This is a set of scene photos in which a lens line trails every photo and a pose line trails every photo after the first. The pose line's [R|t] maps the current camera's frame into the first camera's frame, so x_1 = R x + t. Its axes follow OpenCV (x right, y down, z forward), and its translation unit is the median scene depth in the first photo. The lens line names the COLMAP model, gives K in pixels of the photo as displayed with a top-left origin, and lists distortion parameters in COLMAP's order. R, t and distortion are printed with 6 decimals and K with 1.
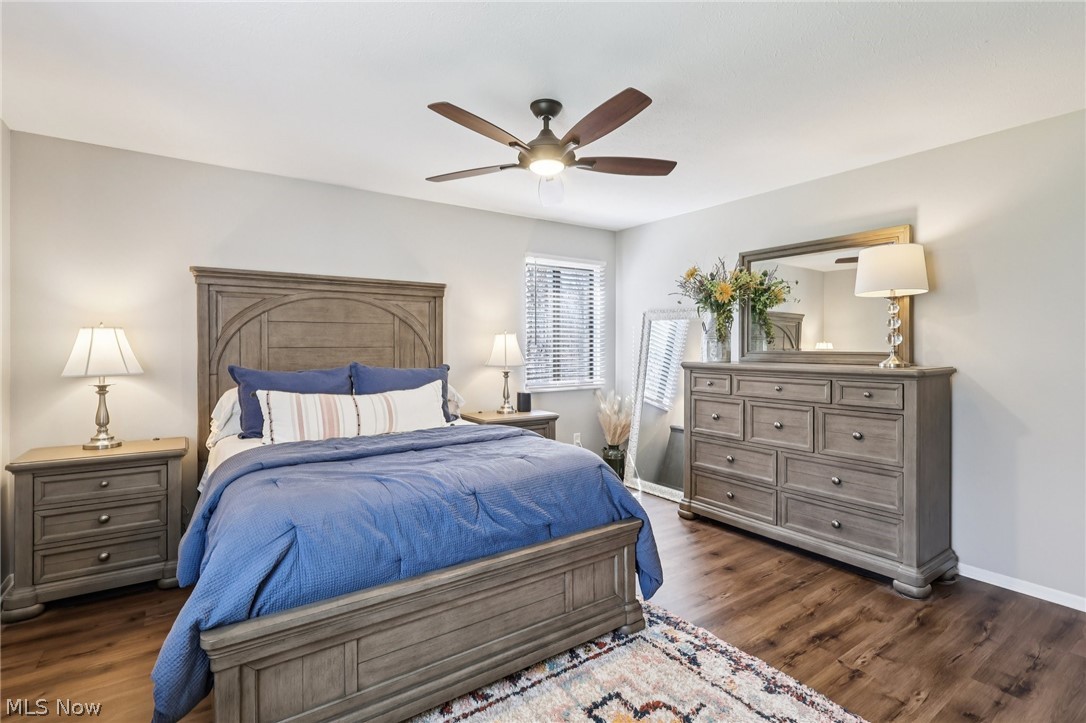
lens RADIAL K [[517.4, 0, 539.4], [0, 517.4, 347.2], [0, 0, 1]] dist [0.005990, 0.000239]
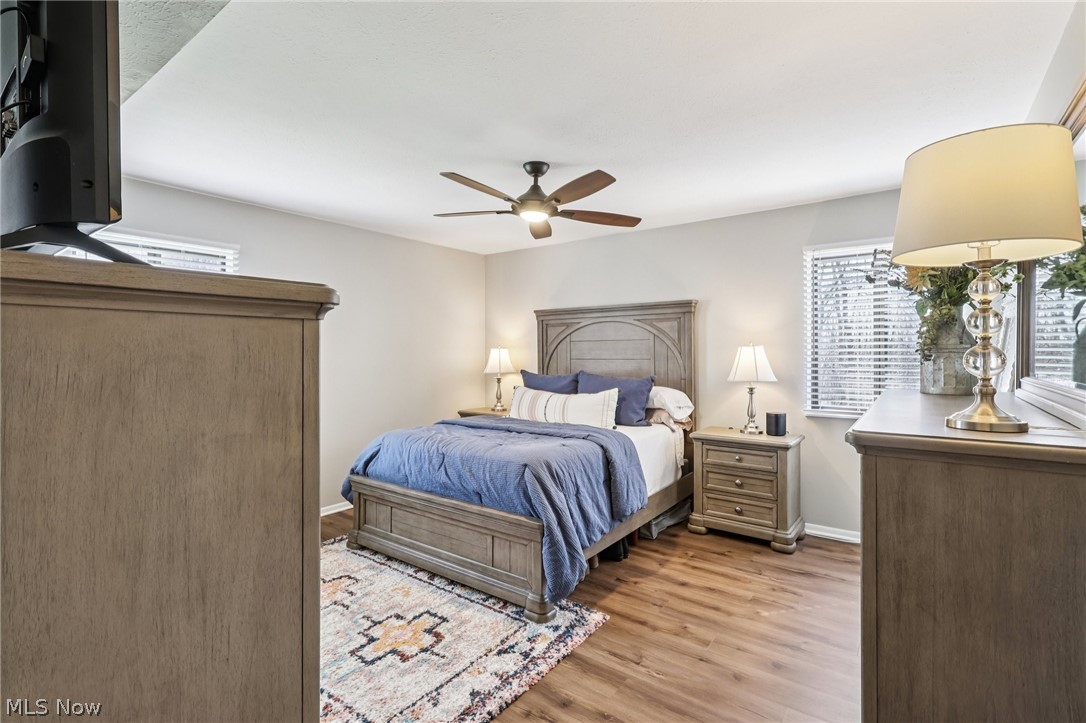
lens RADIAL K [[507.9, 0, 543.6], [0, 507.9, 359.0], [0, 0, 1]] dist [0.000933, 0.000555]
pose [[0.314475, 0.017633, -0.949102, 1.160600], [0.001193, 0.999819, 0.018971, -0.036859], [0.949265, -0.007098, 0.314397, 0.642453]]
